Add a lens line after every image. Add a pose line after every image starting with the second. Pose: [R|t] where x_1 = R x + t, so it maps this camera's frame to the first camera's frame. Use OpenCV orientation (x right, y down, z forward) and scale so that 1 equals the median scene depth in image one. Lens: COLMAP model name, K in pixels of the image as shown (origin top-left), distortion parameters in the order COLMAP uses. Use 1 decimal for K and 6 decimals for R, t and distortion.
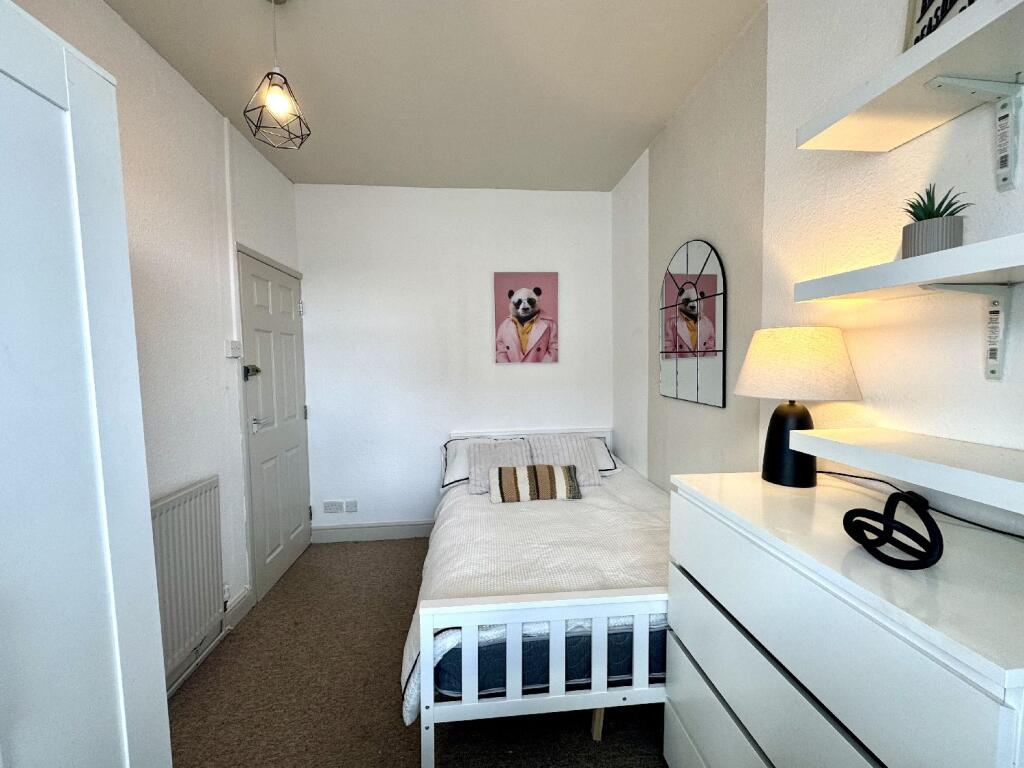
lens RADIAL K [[406.7, 0, 506.6], [0, 406.7, 383.0], [0, 0, 1]] dist [0.000917, 0.000214]
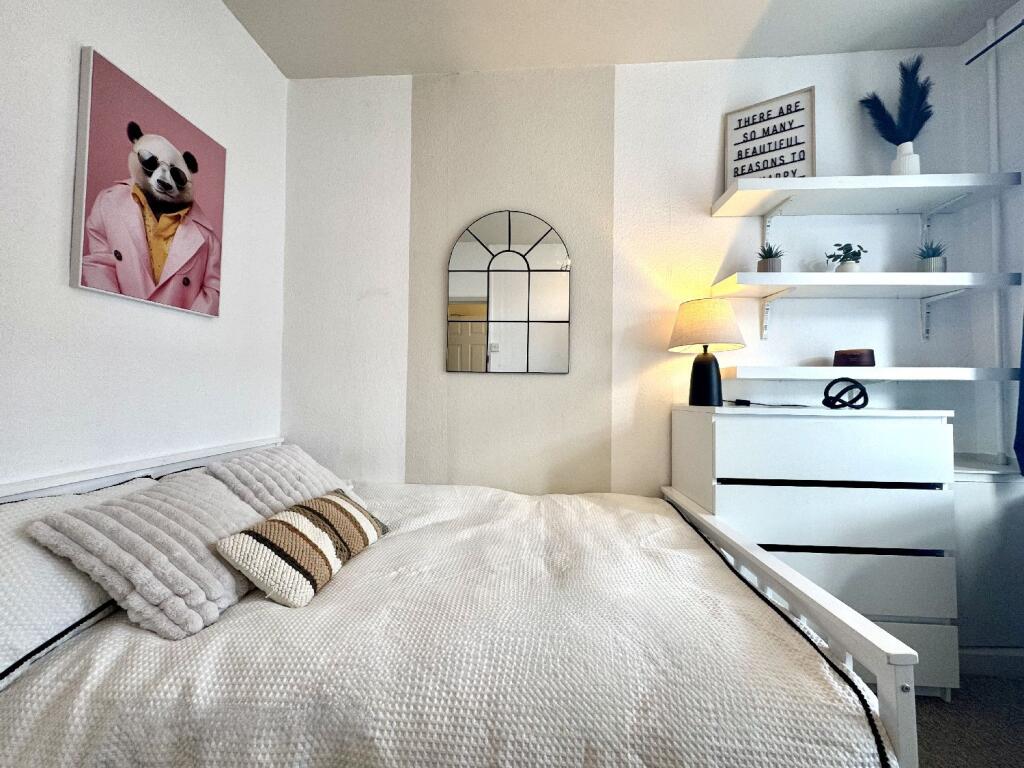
lens RADIAL K [[406.7, 0, 506.6], [0, 406.7, 383.0], [0, 0, 1]] dist [0.000917, 0.000214]
pose [[0.156923, 0.037029, 0.986916, -0.333140], [0.039836, 0.998246, -0.043788, 0.072990], [-0.986807, 0.046186, 0.155173, 0.566522]]
